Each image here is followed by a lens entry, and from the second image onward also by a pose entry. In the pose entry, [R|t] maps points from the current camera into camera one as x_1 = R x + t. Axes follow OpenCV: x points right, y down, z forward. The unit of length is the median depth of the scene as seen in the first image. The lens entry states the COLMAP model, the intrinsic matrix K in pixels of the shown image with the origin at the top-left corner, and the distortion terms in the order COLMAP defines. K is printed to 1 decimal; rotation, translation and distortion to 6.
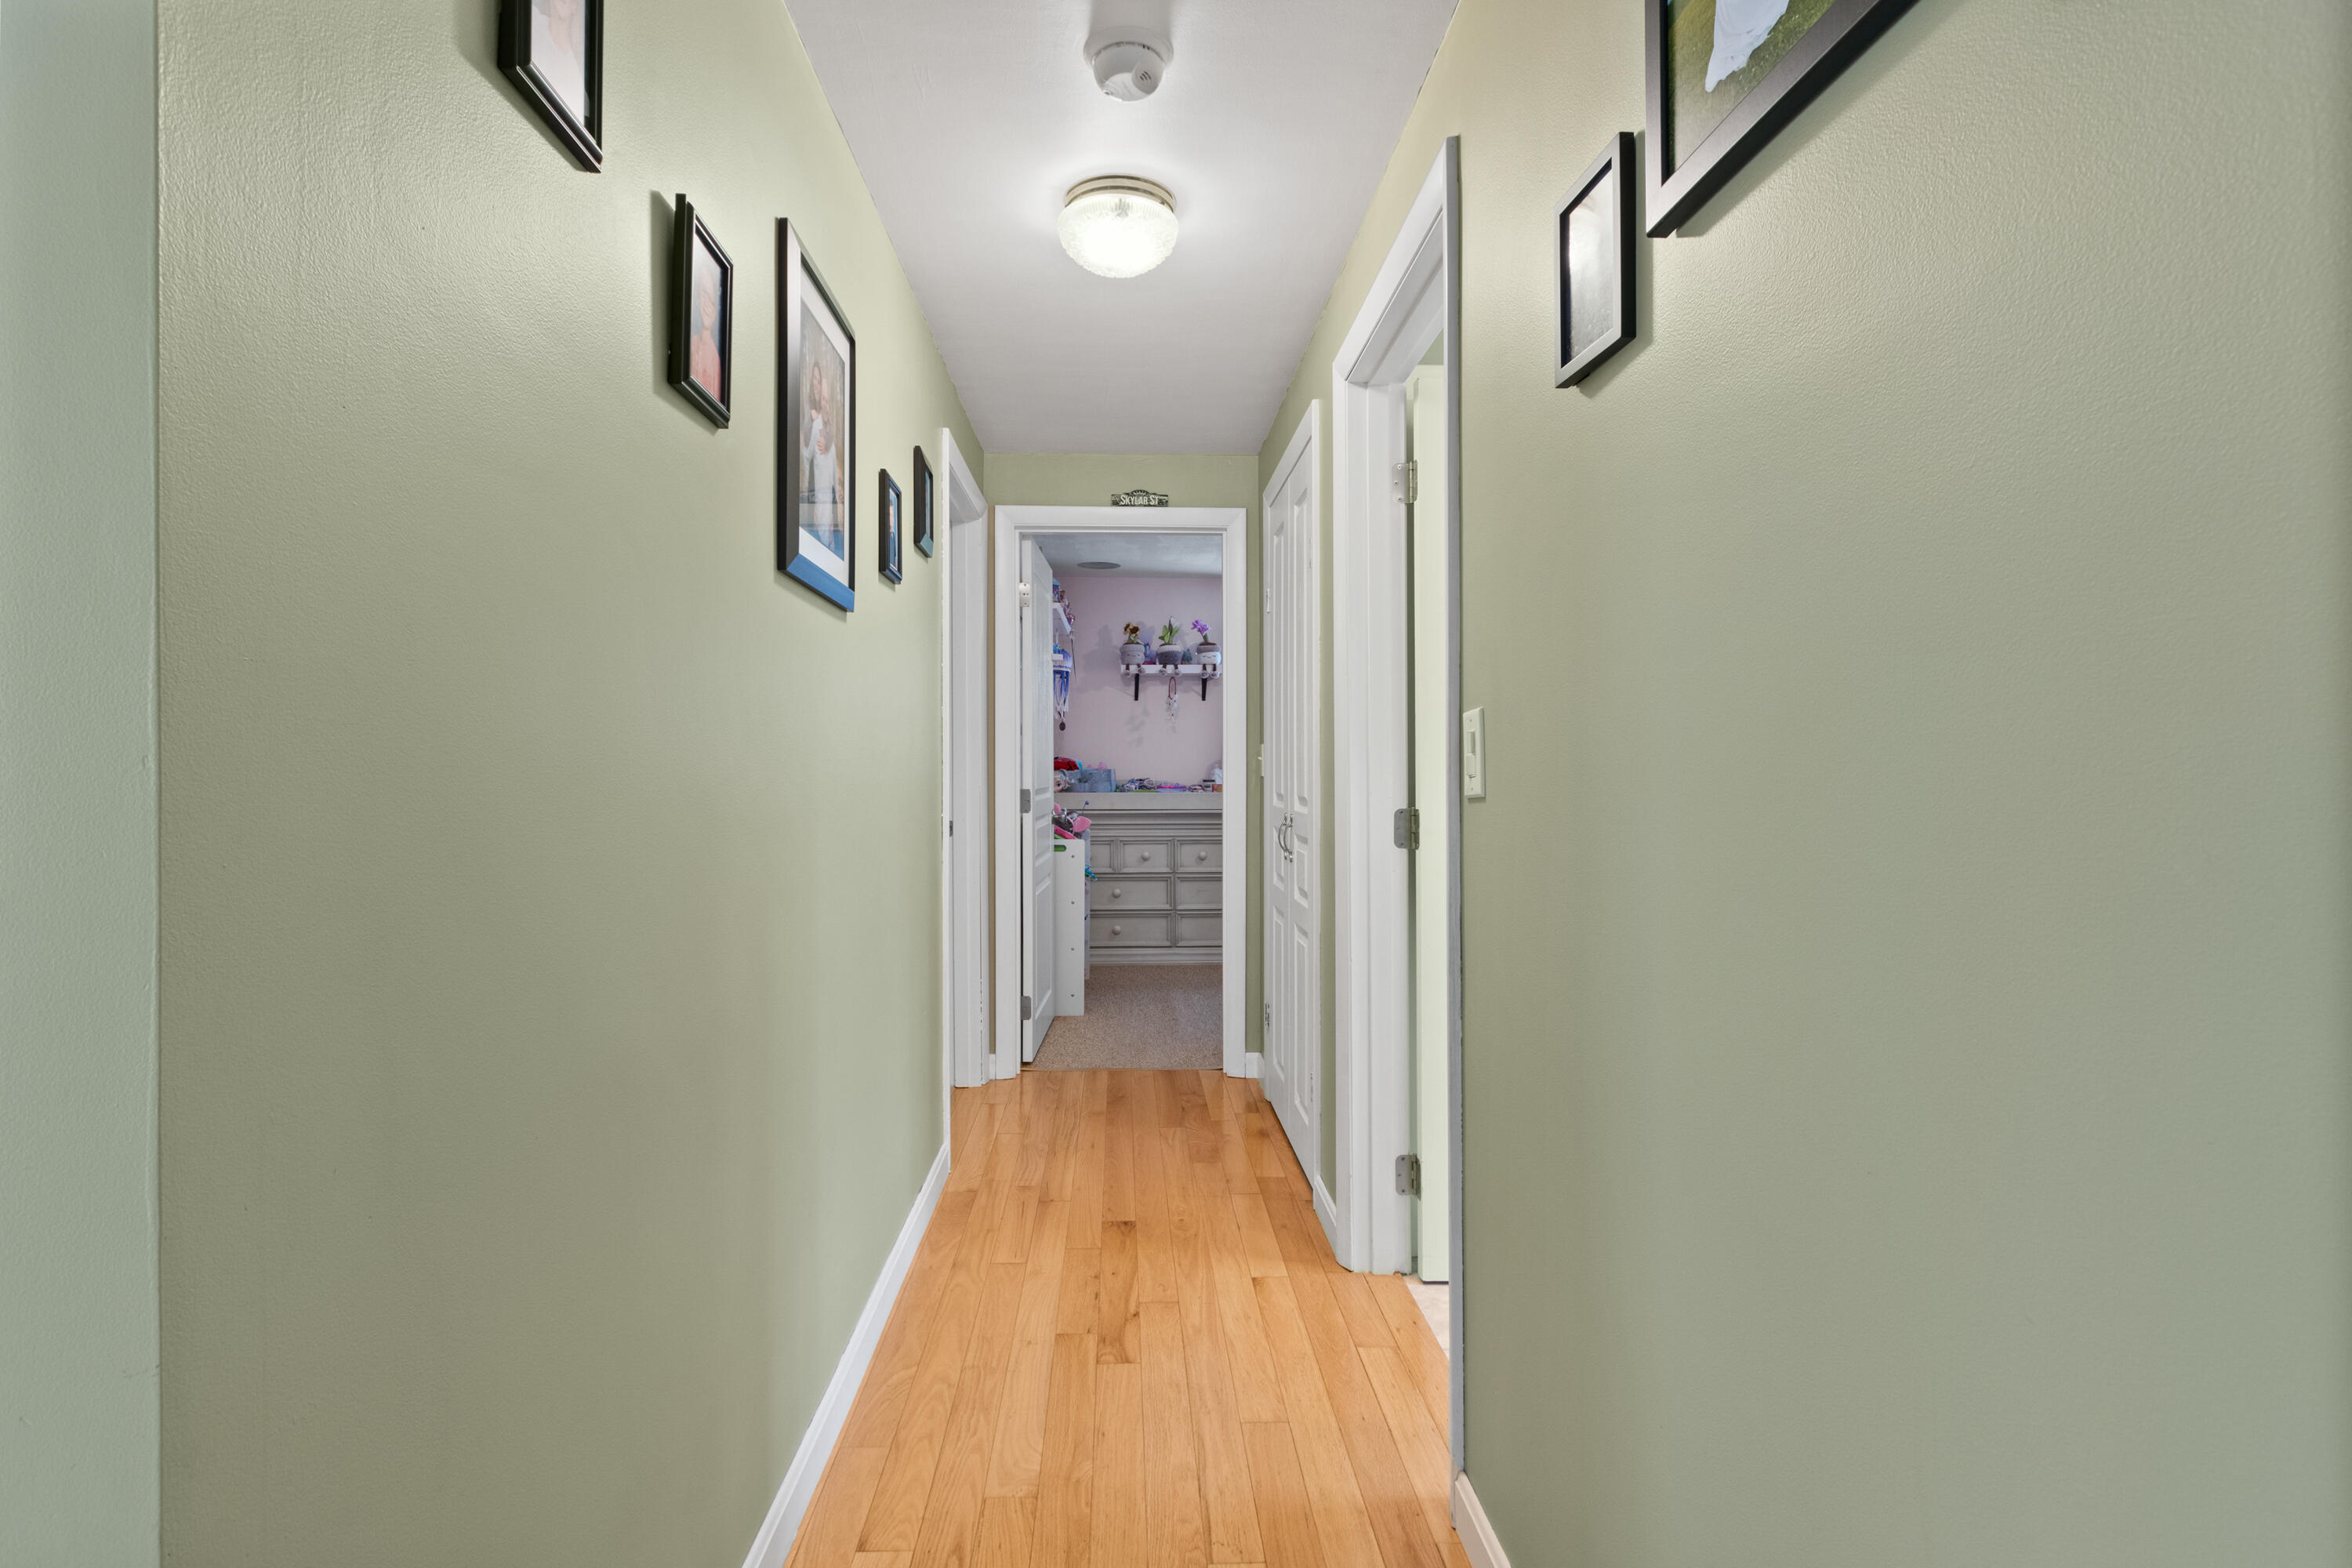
lens RADIAL K [[1122.5, 0, 1173.6], [0, 1122.5, 761.1], [0, 0, 1]] dist [-0.000884, -0.000932]
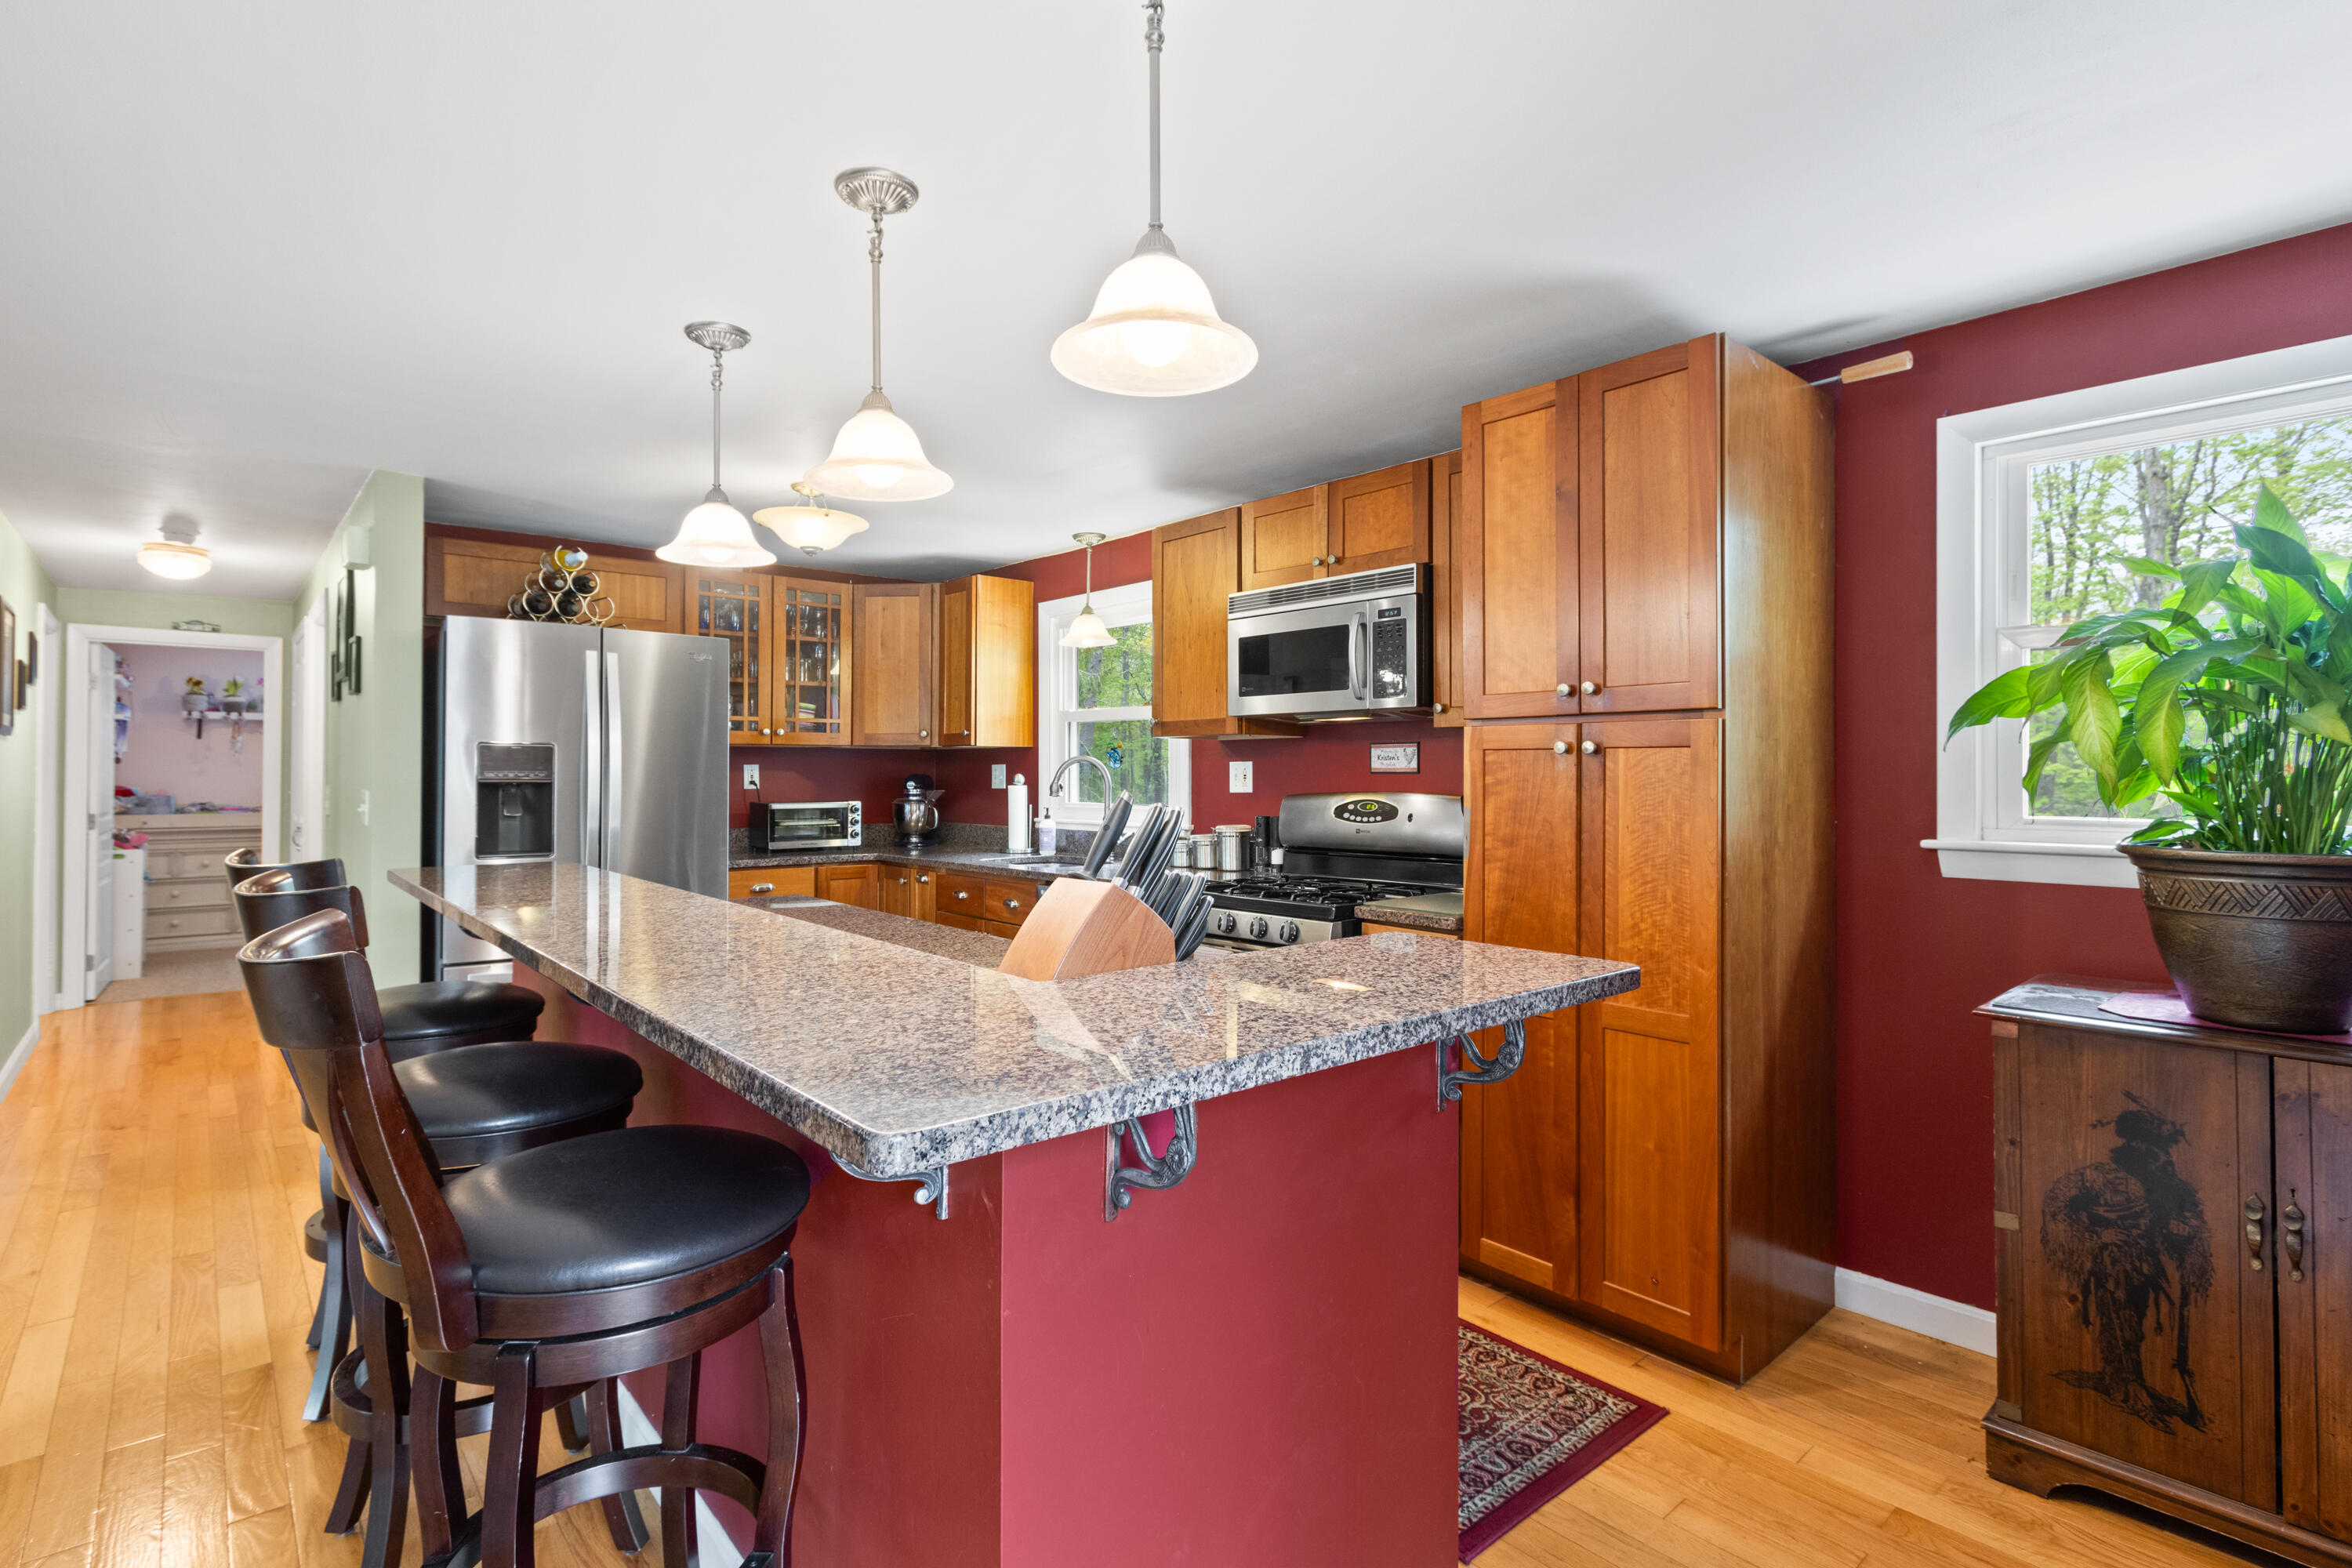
lens RADIAL K [[1122.5, 0, 1173.6], [0, 1122.5, 761.1], [0, 0, 1]] dist [-0.000884, -0.000932]
pose [[0.782926, 0.009885, 0.622036, 0.048235], [-0.003374, 0.999927, -0.011644, -0.023637], [-0.622105, 0.007018, 0.782902, -0.778194]]
